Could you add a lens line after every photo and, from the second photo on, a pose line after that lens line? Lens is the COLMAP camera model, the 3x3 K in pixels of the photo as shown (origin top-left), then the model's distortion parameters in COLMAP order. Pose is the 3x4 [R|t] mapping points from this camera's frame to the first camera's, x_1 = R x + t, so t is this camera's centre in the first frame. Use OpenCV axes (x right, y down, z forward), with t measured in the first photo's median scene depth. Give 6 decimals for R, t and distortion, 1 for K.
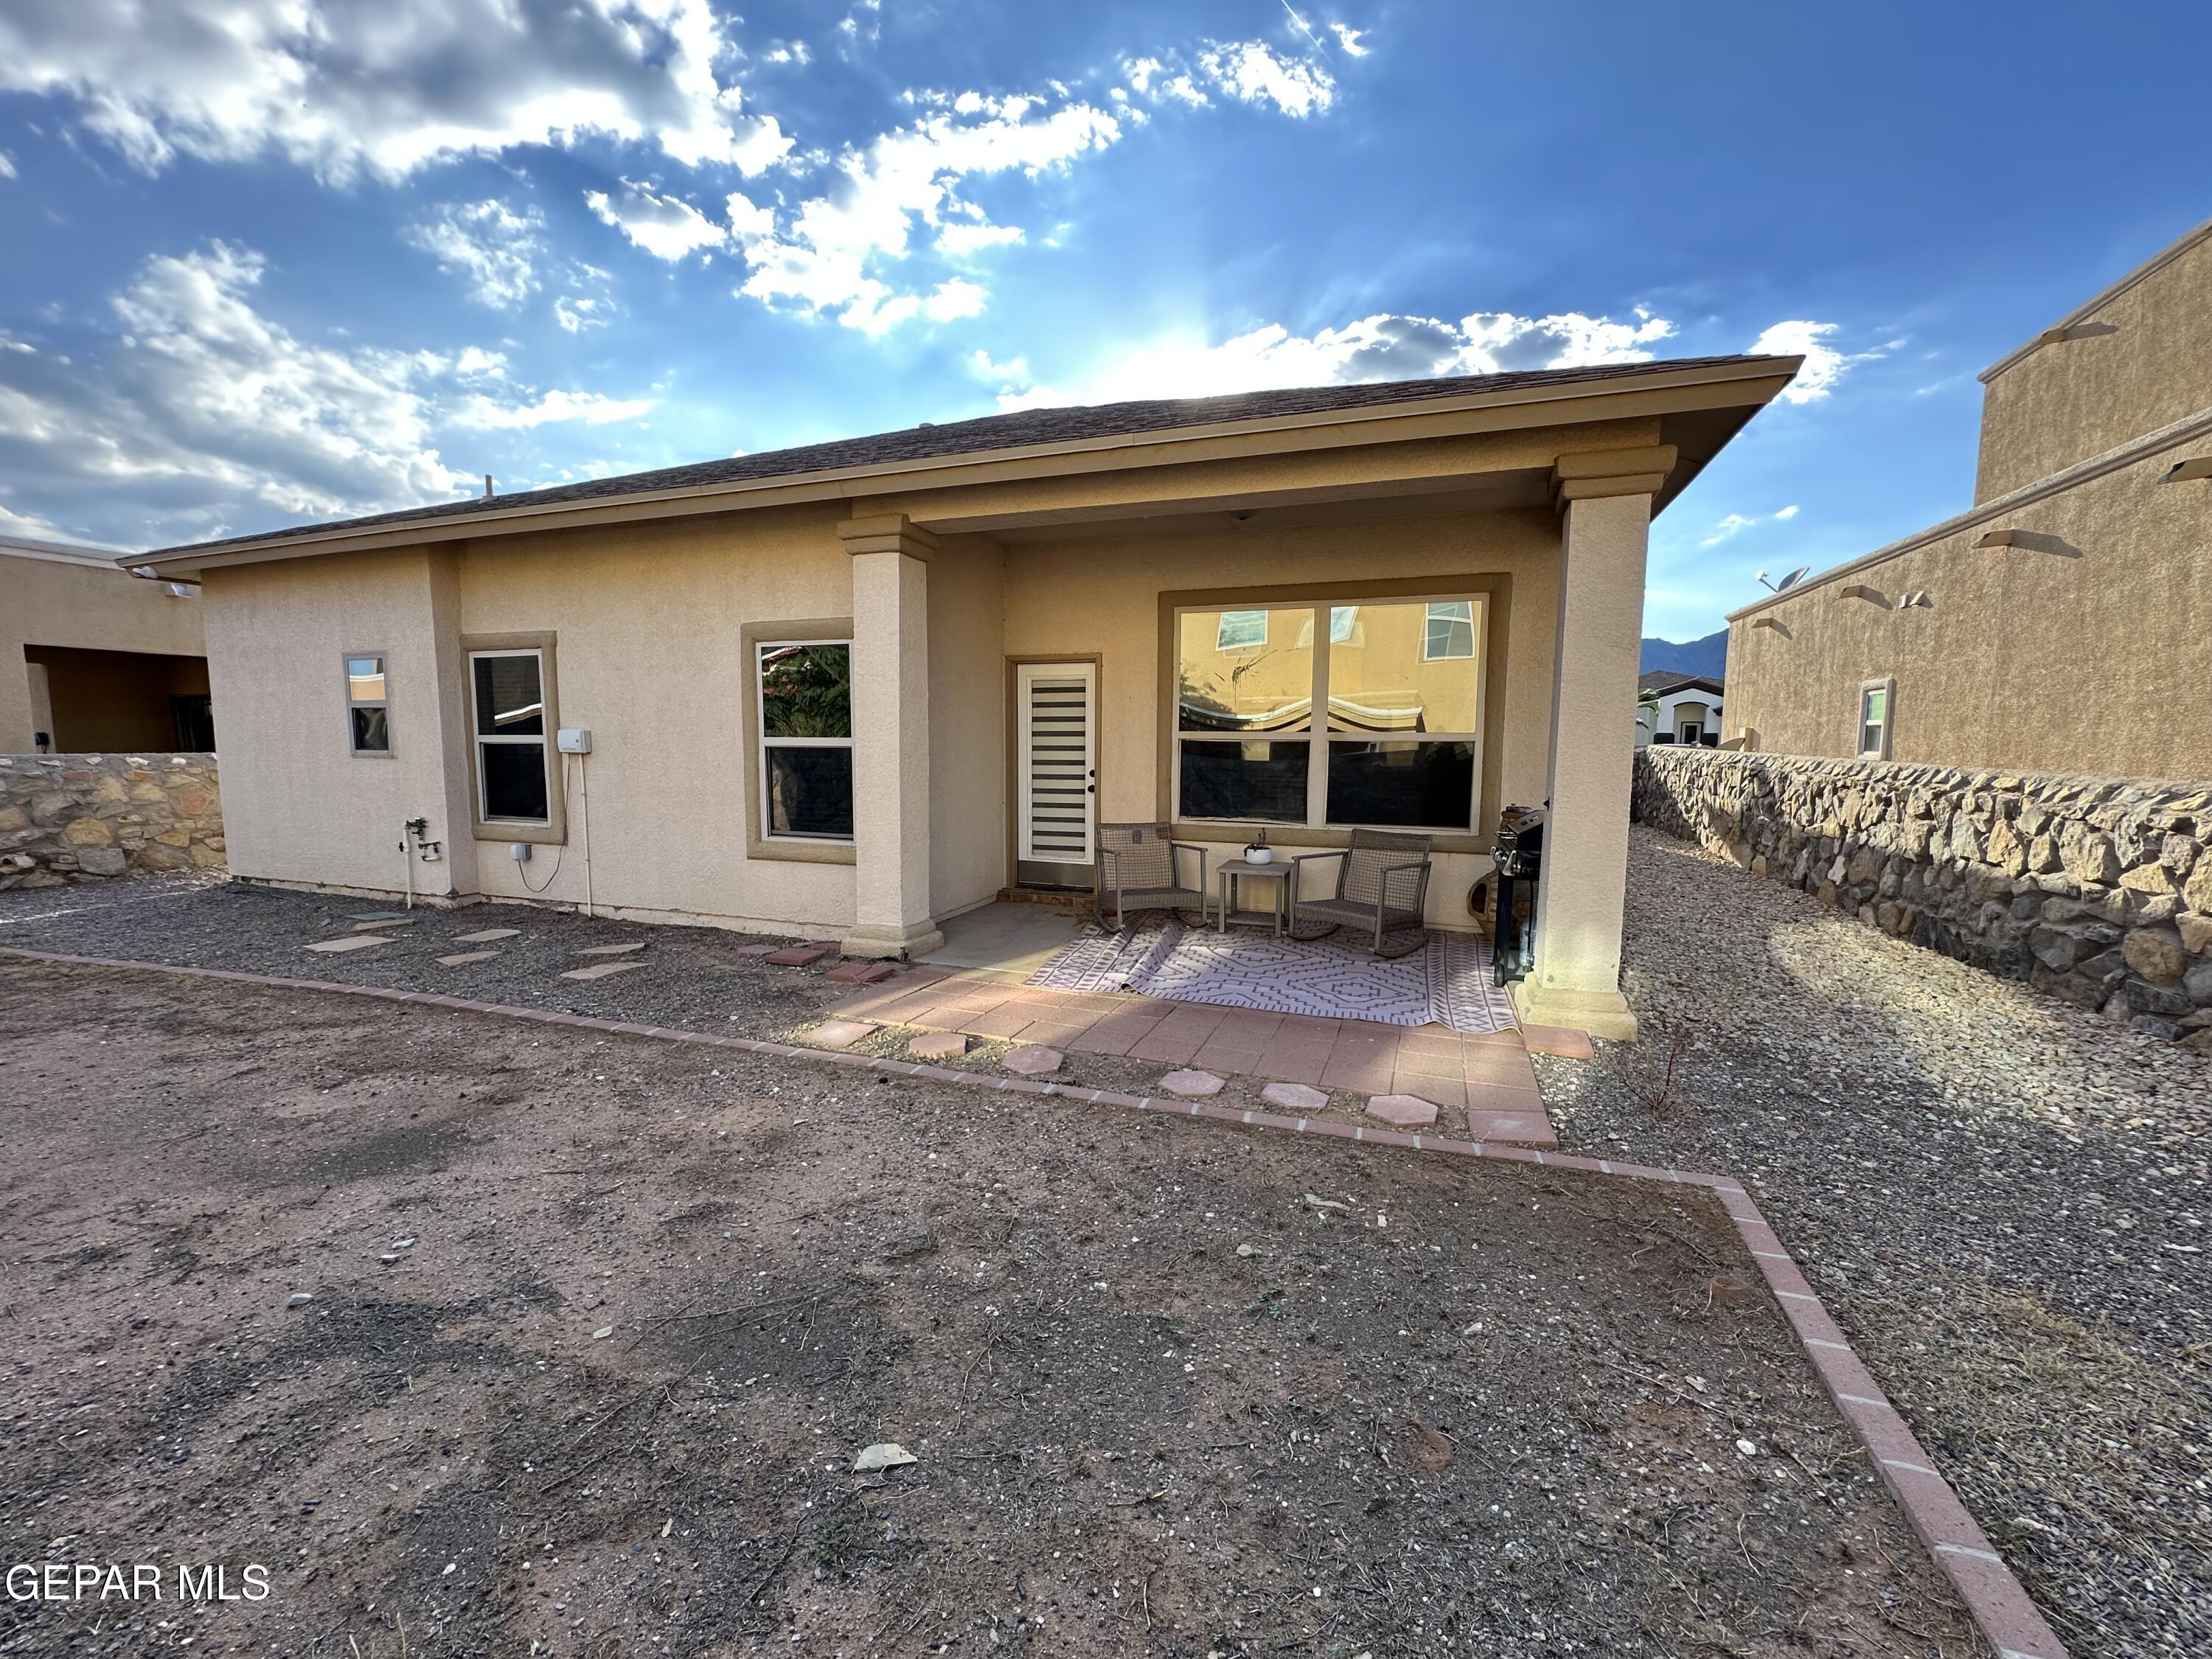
lens RADIAL K [[885.3, 0, 1106.9], [0, 885.3, 833.1], [0, 0, 1]] dist [-0.004576, 0.000614]
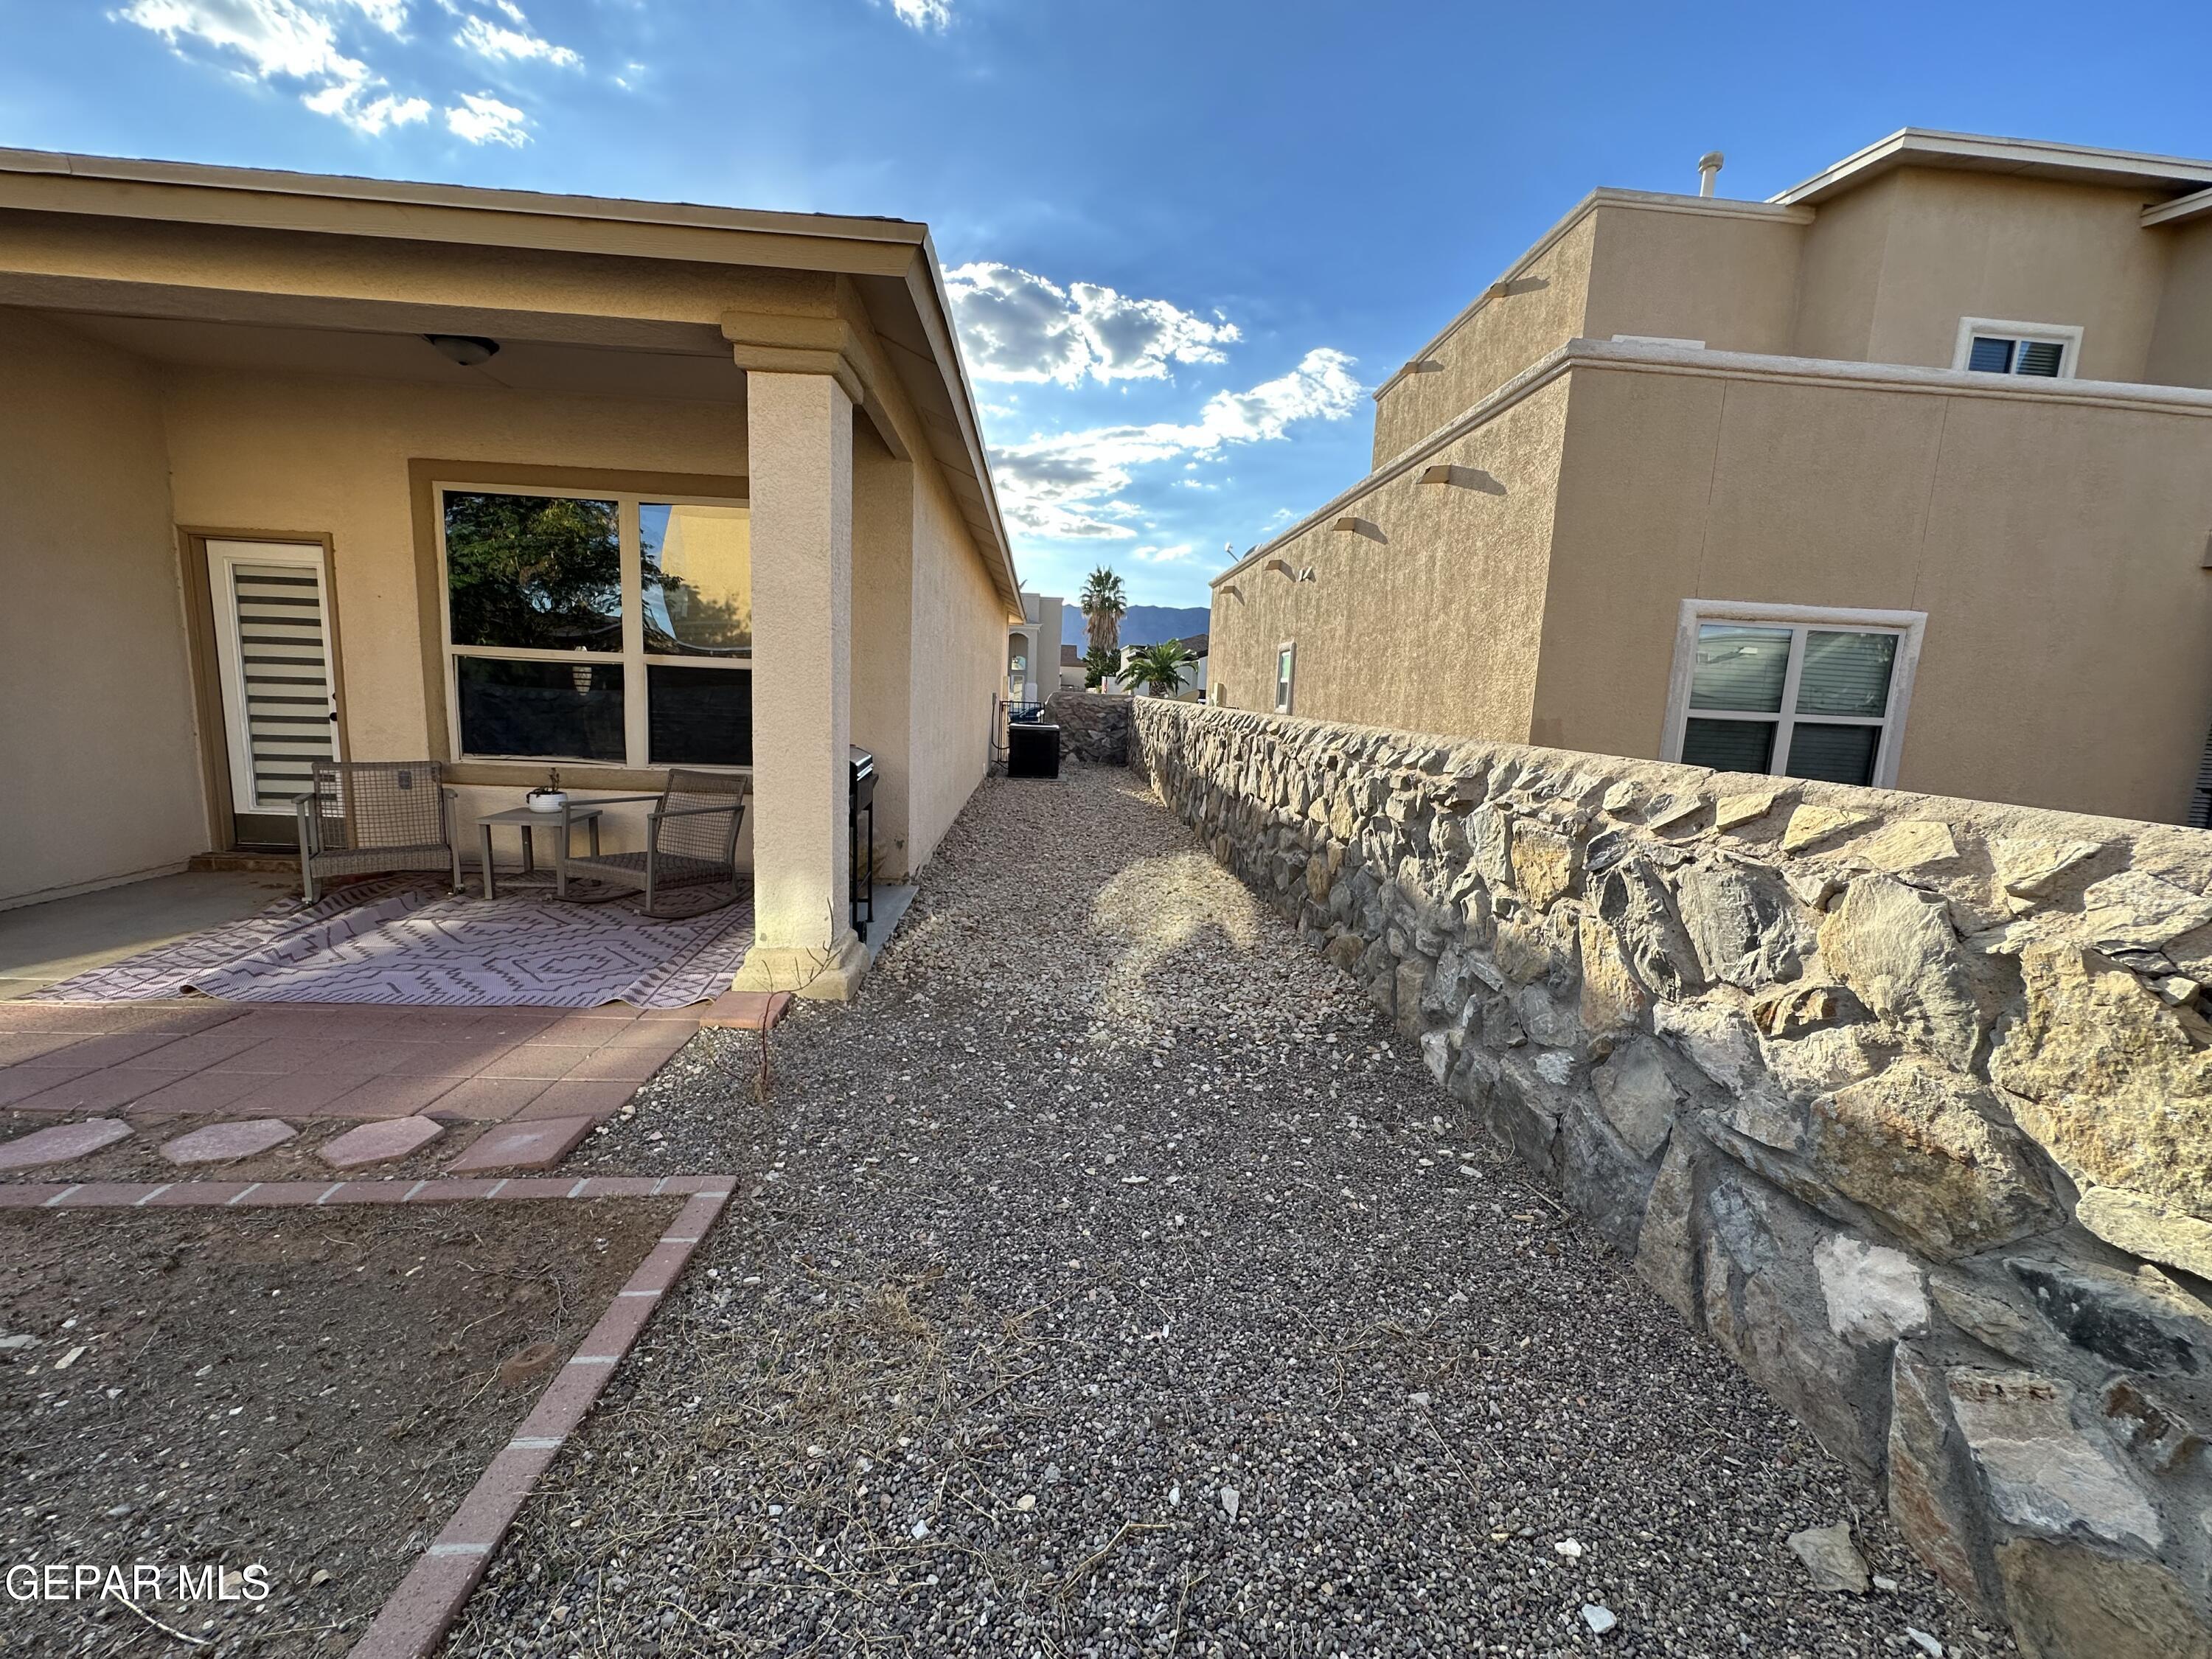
lens RADIAL K [[885.3, 0, 1105.3], [0, 885.3, 830.5], [0, 0, 1]] dist [-0.004576, 0.000614]
pose [[0.911375, -0.028241, 0.410606, 0.294309], [0.004912, 0.998318, 0.057761, 0.007128], [-0.411547, -0.050625, 0.909982, 0.046323]]
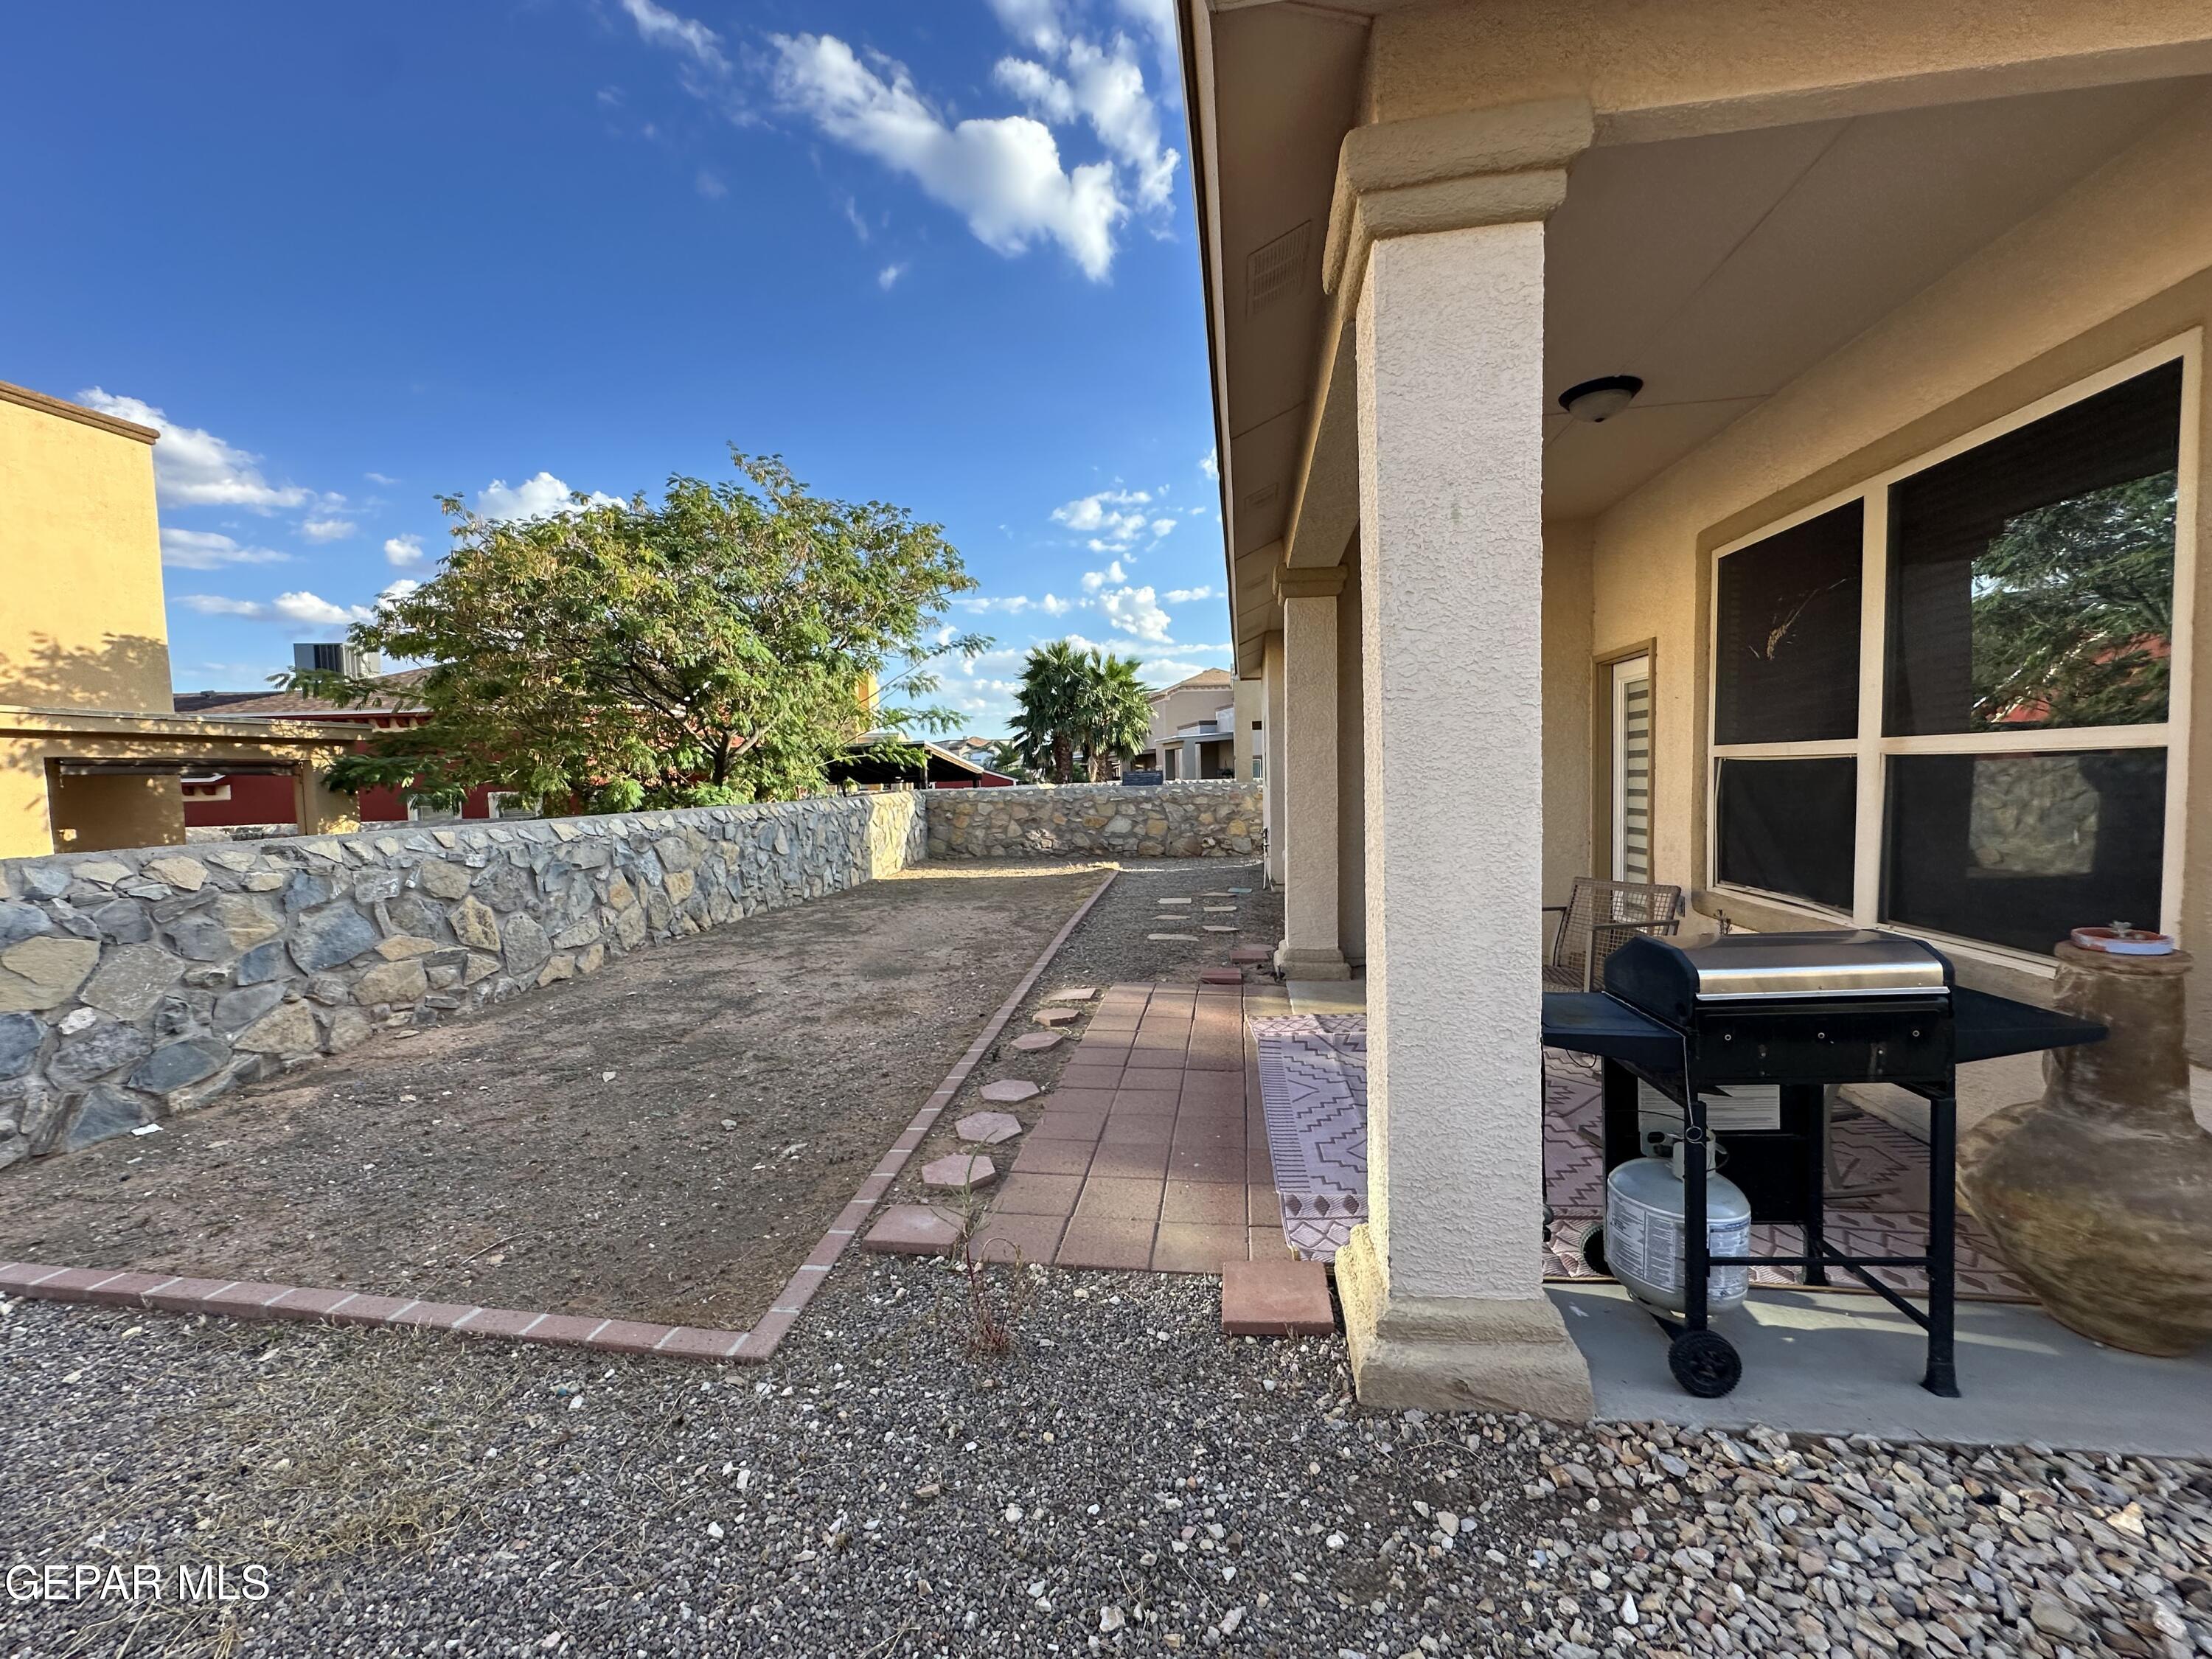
lens RADIAL K [[885.3, 0, 1105.4], [0, 885.3, 823.8], [0, 0, 1]] dist [-0.004576, 0.000614]
pose [[0.207822, 0.041622, -0.977281, 0.634676], [-0.073782, 0.996915, 0.026768, -0.045824], [0.975380, 0.066543, 0.210251, 0.464751]]
